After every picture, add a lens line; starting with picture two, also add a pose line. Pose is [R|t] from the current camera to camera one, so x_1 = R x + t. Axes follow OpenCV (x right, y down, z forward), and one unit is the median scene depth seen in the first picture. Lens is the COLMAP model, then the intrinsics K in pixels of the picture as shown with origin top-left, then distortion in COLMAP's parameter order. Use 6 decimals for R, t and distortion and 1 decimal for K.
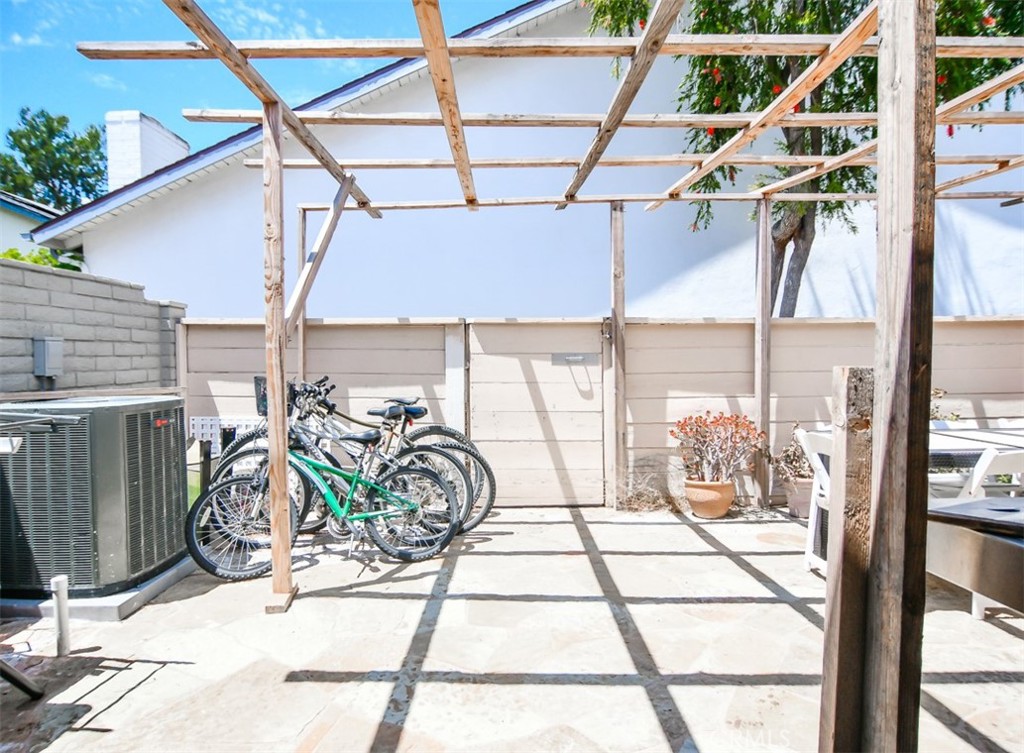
lens RADIAL K [[602.9, 0, 486.0], [0, 602.9, 377.3], [0, 0, 1]] dist [-0.033387, 0.000188]
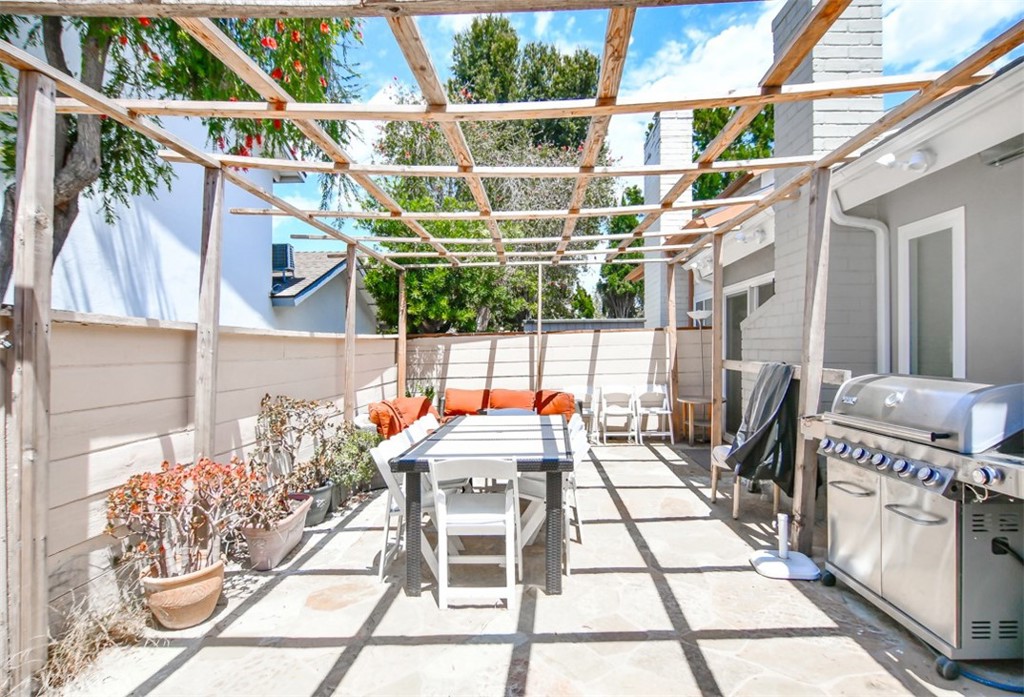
lens RADIAL K [[557.7, 0, 521.6], [0, 557.7, 347.7], [0, 0, 1]] dist [-0.017279, 0.000885]
pose [[0.020535, 0.015429, 0.999670, -0.222063], [0.039155, 0.999101, -0.016225, -0.041776], [-0.999022, 0.039476, 0.019912, 0.581558]]
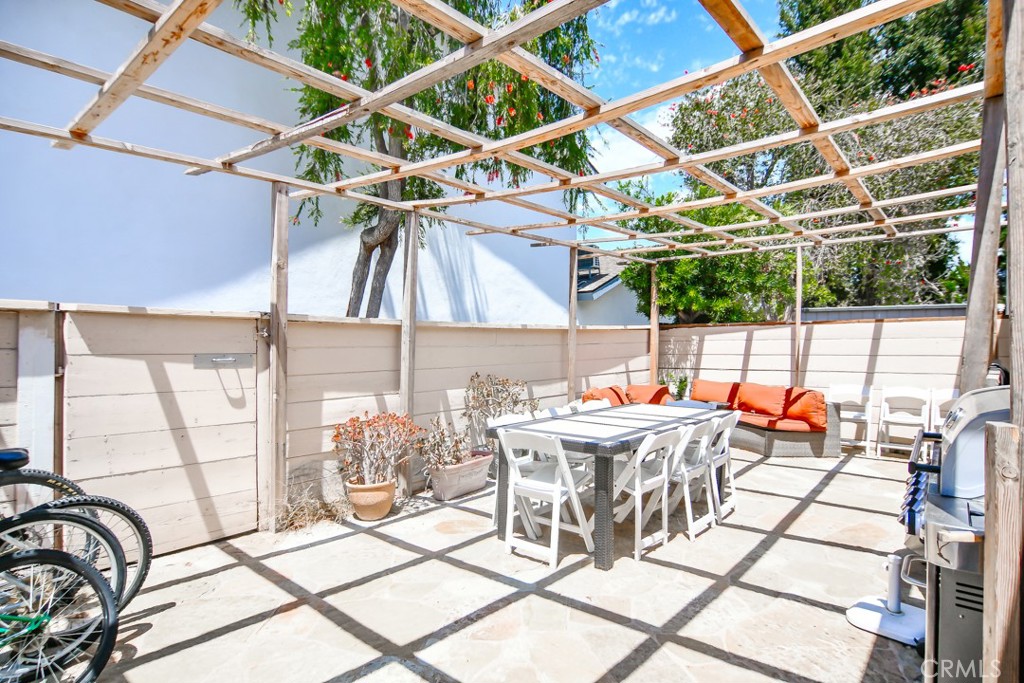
lens RADIAL K [[548.8, 0, 505.7], [0, 548.8, 340.0], [0, 0, 1]] dist [-0.020076, -0.000316]
pose [[0.643878, 0.013975, 0.765000, -0.177873], [0.010114, 0.999590, -0.026773, -0.034972], [-0.765061, 0.024976, 0.643473, 0.225086]]
